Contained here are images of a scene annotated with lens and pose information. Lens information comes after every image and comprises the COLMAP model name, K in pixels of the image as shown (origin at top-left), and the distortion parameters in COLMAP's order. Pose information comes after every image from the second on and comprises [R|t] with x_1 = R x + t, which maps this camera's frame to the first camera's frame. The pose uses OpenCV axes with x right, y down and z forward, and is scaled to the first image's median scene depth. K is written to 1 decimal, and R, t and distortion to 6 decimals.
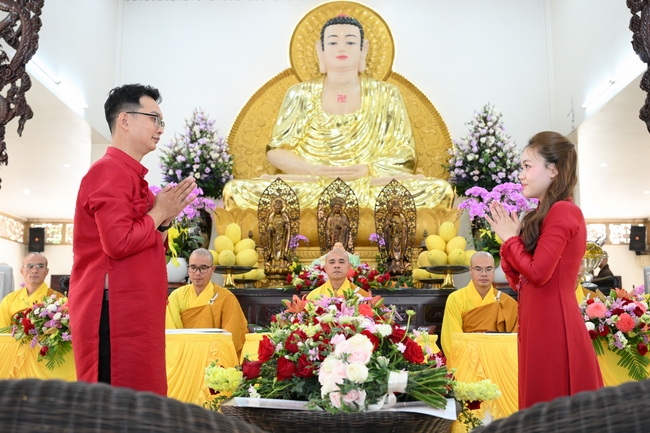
lens RADIAL K [[740.9, 0, 325.4], [0, 740.9, 211.4], [0, 0, 1]] dist [-0.000711, 0.000000]
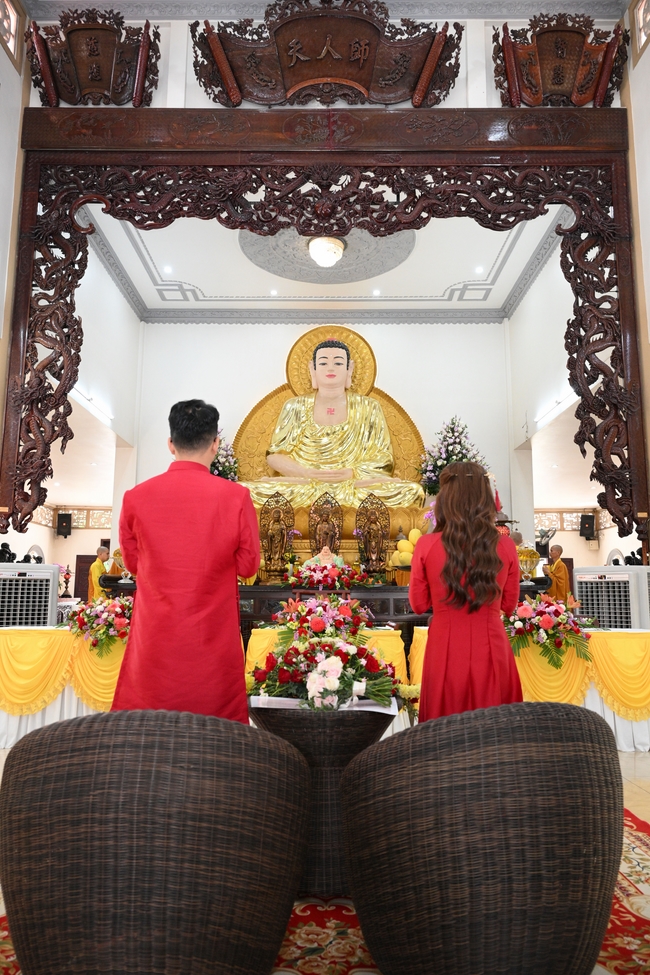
lens RADIAL K [[660.9, 0, 323.9], [0, 660.9, 493.8], [0, 0, 1]] dist [-0.001648, 0.002671]
pose [[0.999933, 0.005433, 0.010249, 0.002577], [-0.005441, 0.999985, 0.000795, -0.043970], [-0.010245, -0.000850, 0.999947, -0.089828]]
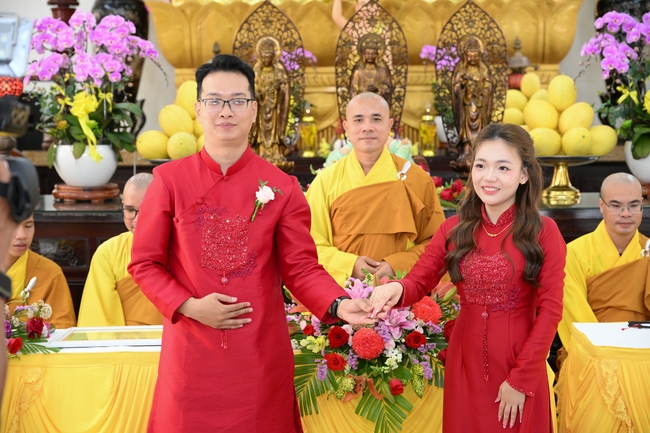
lens RADIAL K [[1233.0, 0, 326.9], [0, 1233.0, 214.6], [0, 0, 1]] dist [0.005247, 0.000000]
pose [[0.999879, -0.011225, -0.010764, -0.008728], [0.013377, 0.973791, 0.227052, -0.100942], [0.007934, -0.227169, 0.973823, 0.042129]]
